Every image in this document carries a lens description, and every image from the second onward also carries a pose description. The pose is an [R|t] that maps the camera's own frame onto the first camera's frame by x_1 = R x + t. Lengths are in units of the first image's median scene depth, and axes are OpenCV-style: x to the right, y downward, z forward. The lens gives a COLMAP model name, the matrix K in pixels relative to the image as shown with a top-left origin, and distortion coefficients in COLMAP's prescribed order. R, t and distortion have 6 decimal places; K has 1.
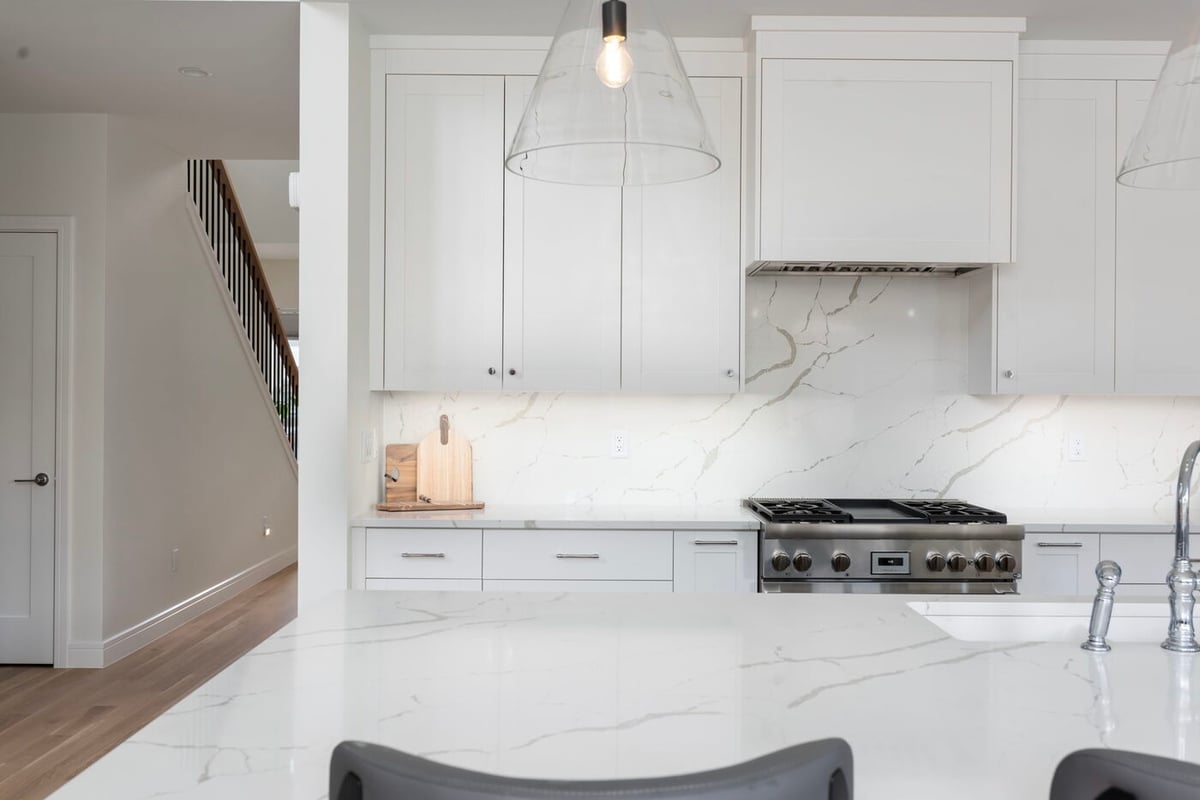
lens RADIAL K [[1138.4, 0, 600.8], [0, 1138.4, 399.9], [0, 0, 1]] dist [-0.004211, 0.000000]
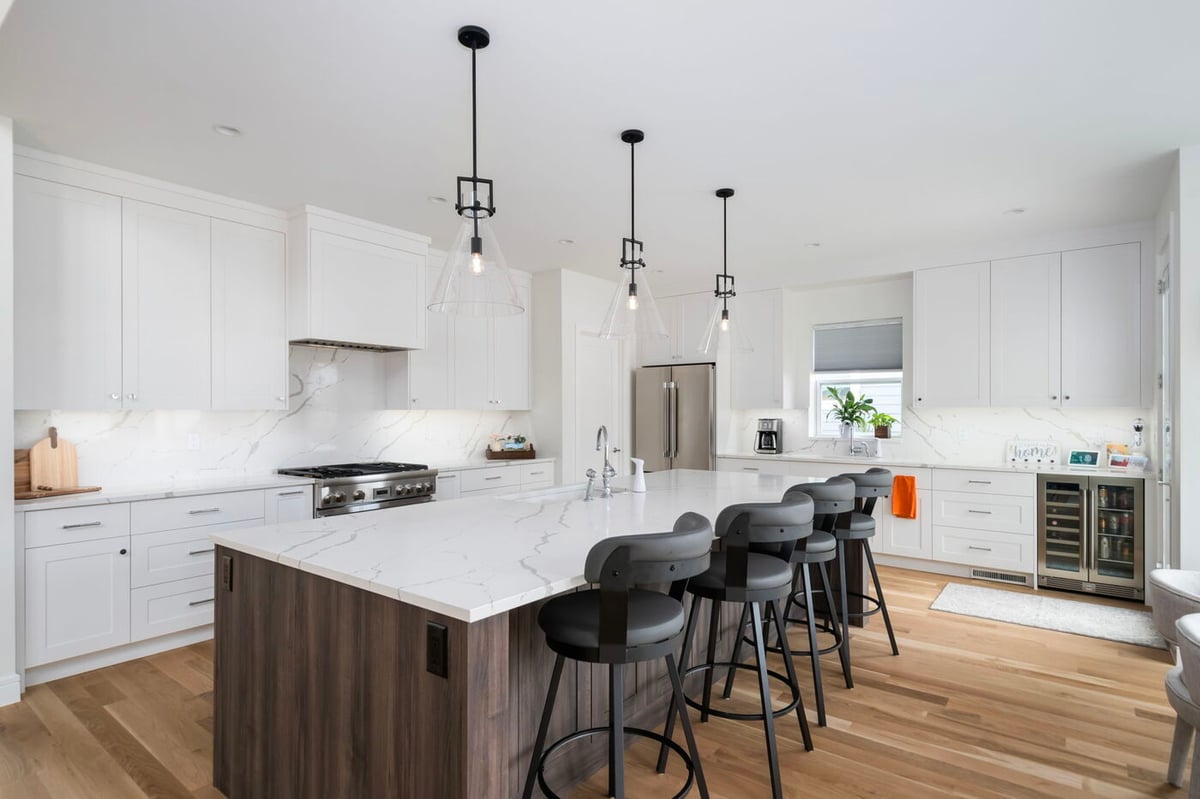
lens RADIAL K [[611.8, 0, 604.2], [0, 611.8, 401.1], [0, 0, 1]] dist [0.015550, -0.008117]
pose [[0.620532, 0.005996, 0.784158, -0.348541], [0.011332, 0.999798, -0.016612, 0.002271], [-0.784099, 0.019195, 0.620339, 0.012104]]
